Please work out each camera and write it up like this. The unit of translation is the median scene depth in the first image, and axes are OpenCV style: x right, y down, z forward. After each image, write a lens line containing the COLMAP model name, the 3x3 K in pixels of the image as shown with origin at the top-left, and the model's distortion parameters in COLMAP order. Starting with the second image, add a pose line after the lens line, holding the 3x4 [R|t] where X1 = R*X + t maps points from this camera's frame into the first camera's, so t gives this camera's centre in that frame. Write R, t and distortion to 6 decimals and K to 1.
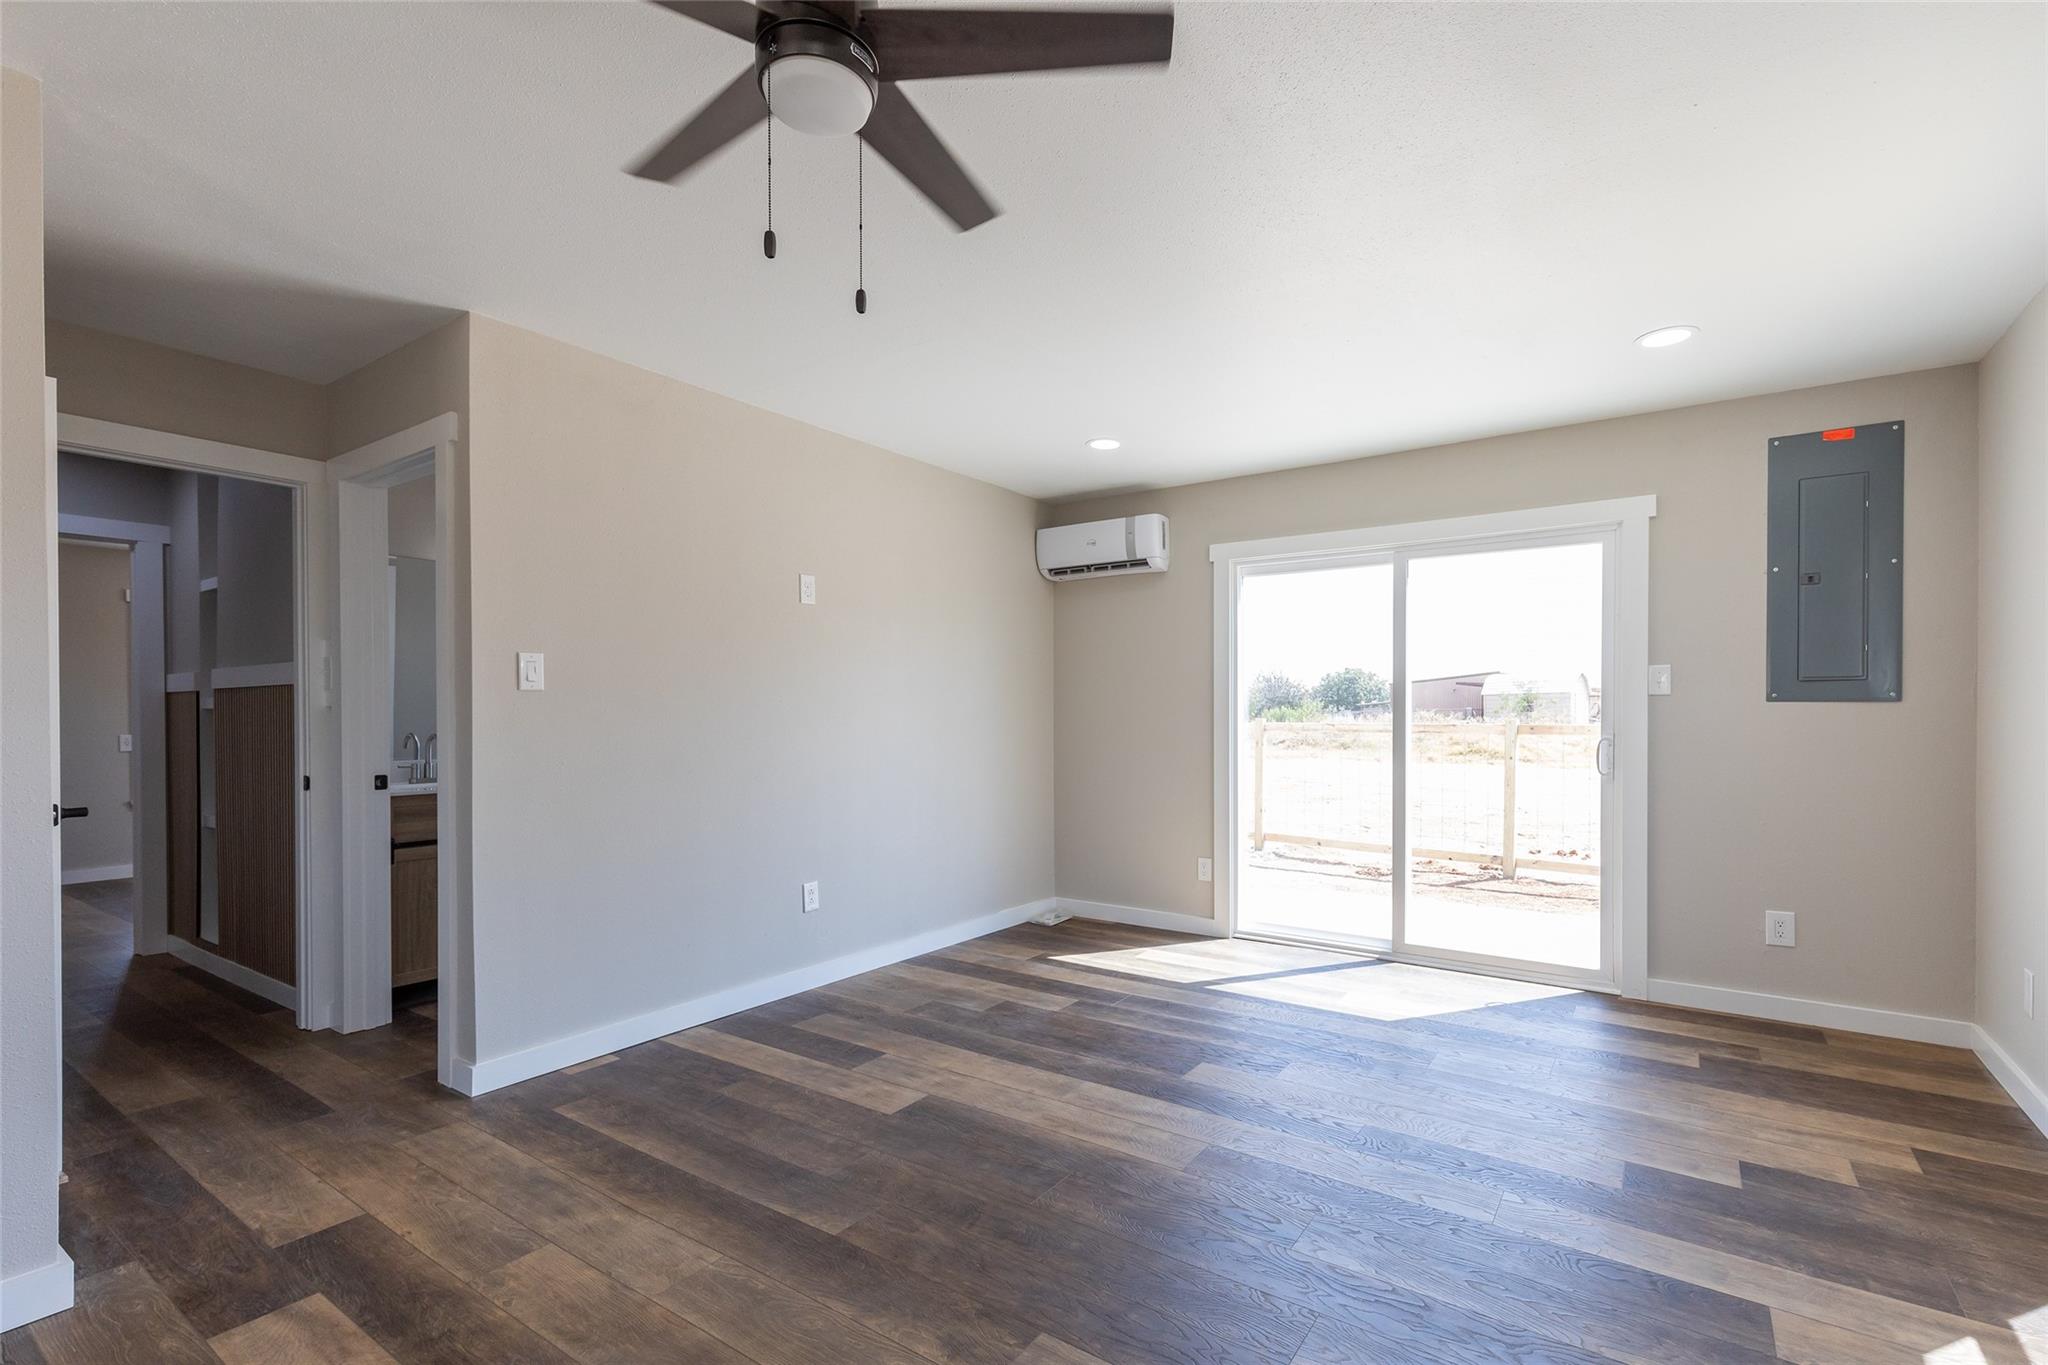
lens RADIAL K [[925.4, 0, 1141.2], [0, 925.4, 720.1], [0, 0, 1]] dist [0.007253, -0.001275]
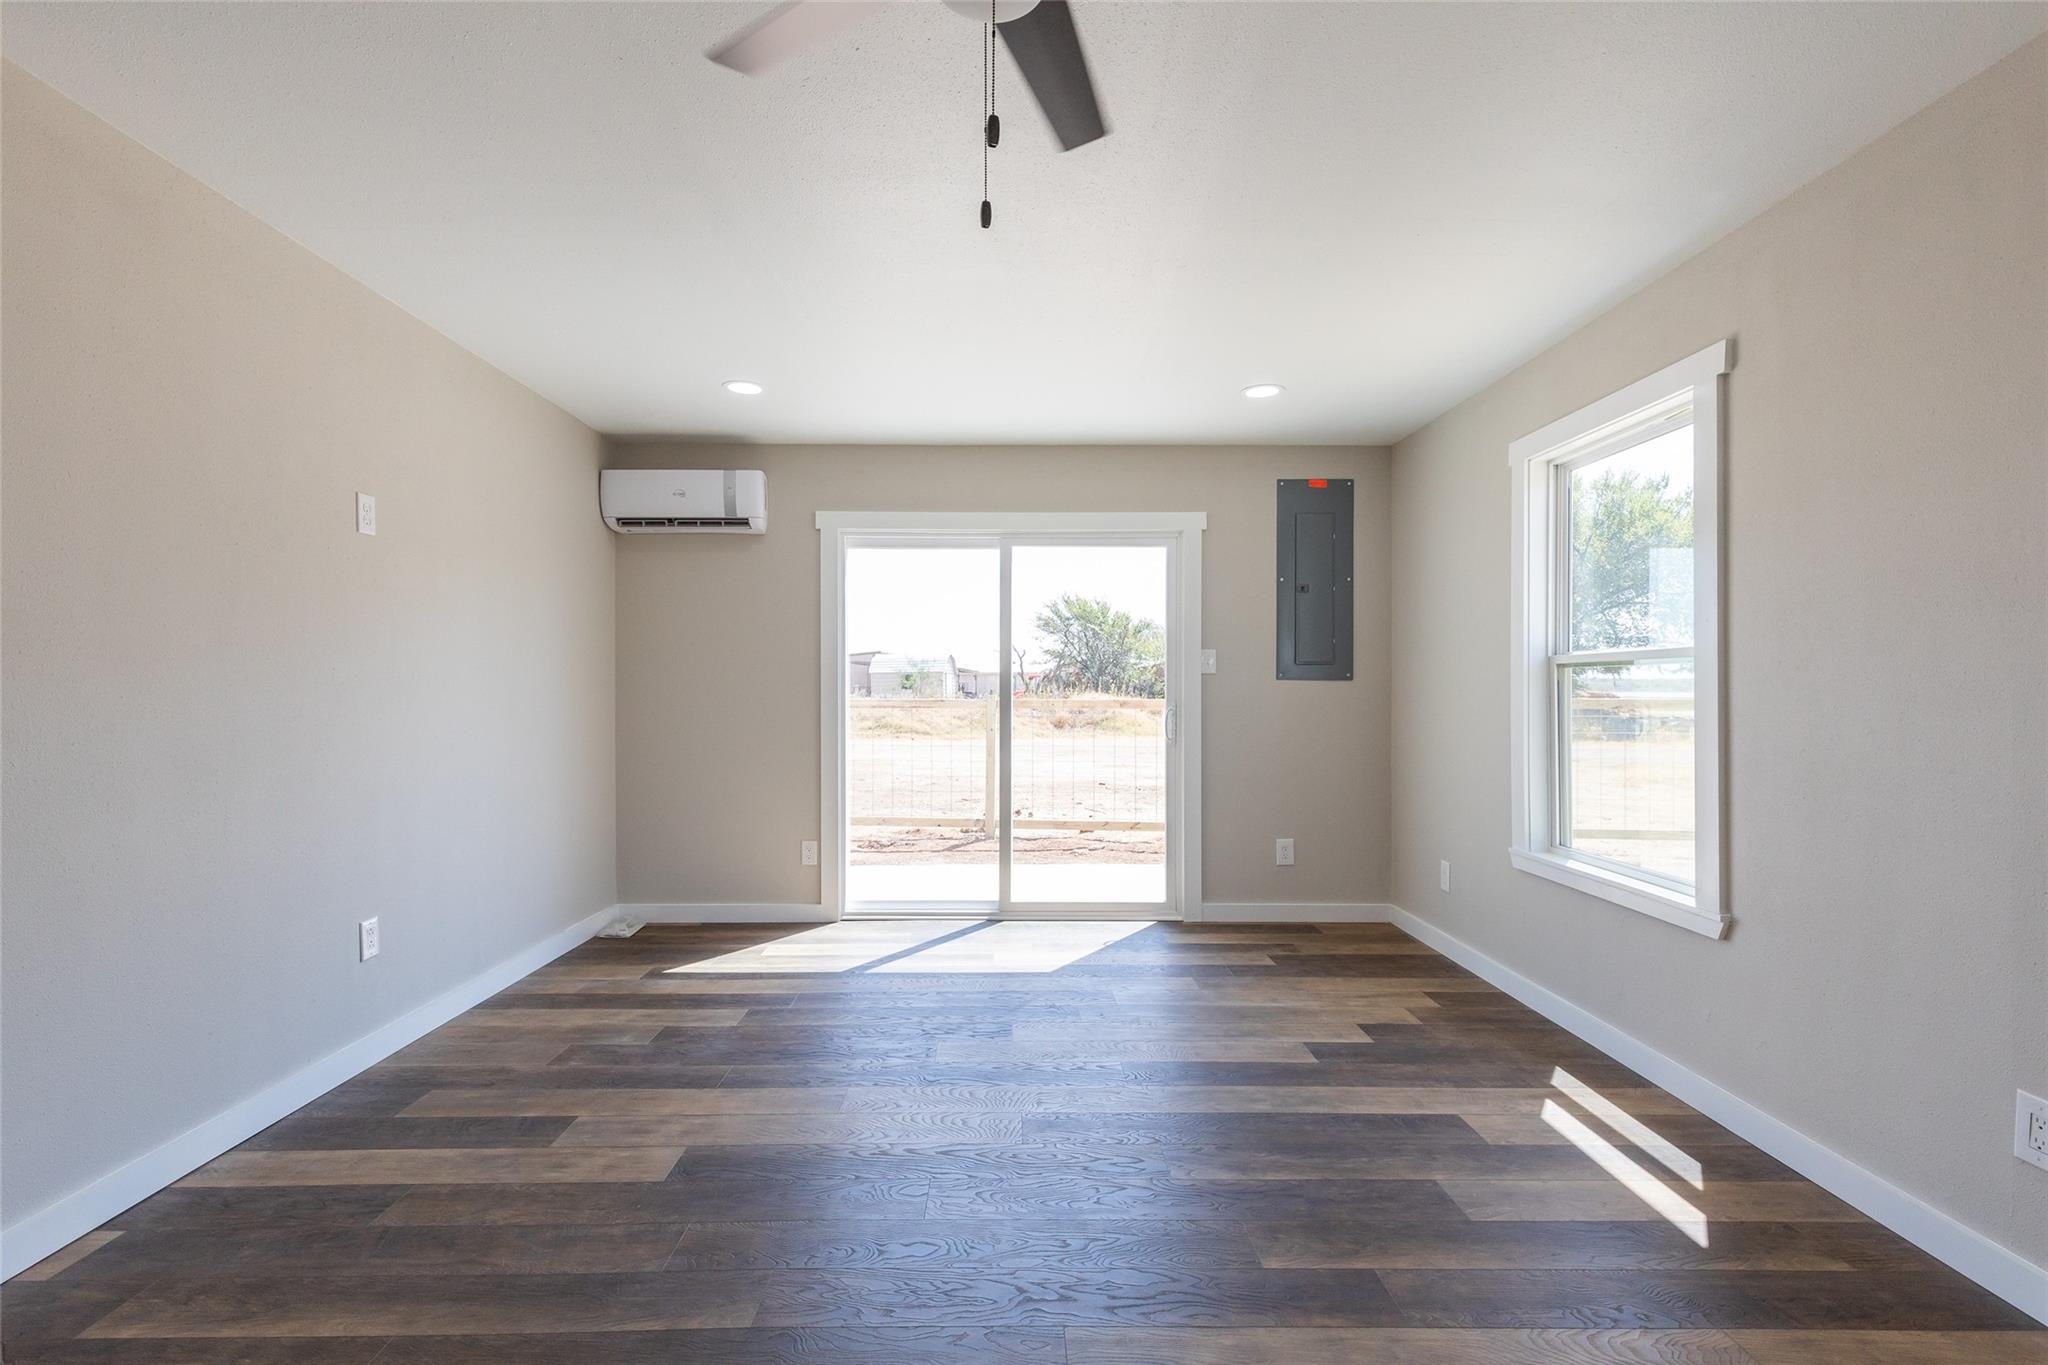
lens RADIAL K [[929.4, 0, 1017.6], [0, 929.4, 692.1], [0, 0, 1]] dist [0.010065, -0.001737]
pose [[0.830118, 0.000469, 0.557588, -0.346384], [0.002902, 0.999982, -0.005162, 0.003087], [-0.557580, 0.005903, 0.830102, 0.110200]]
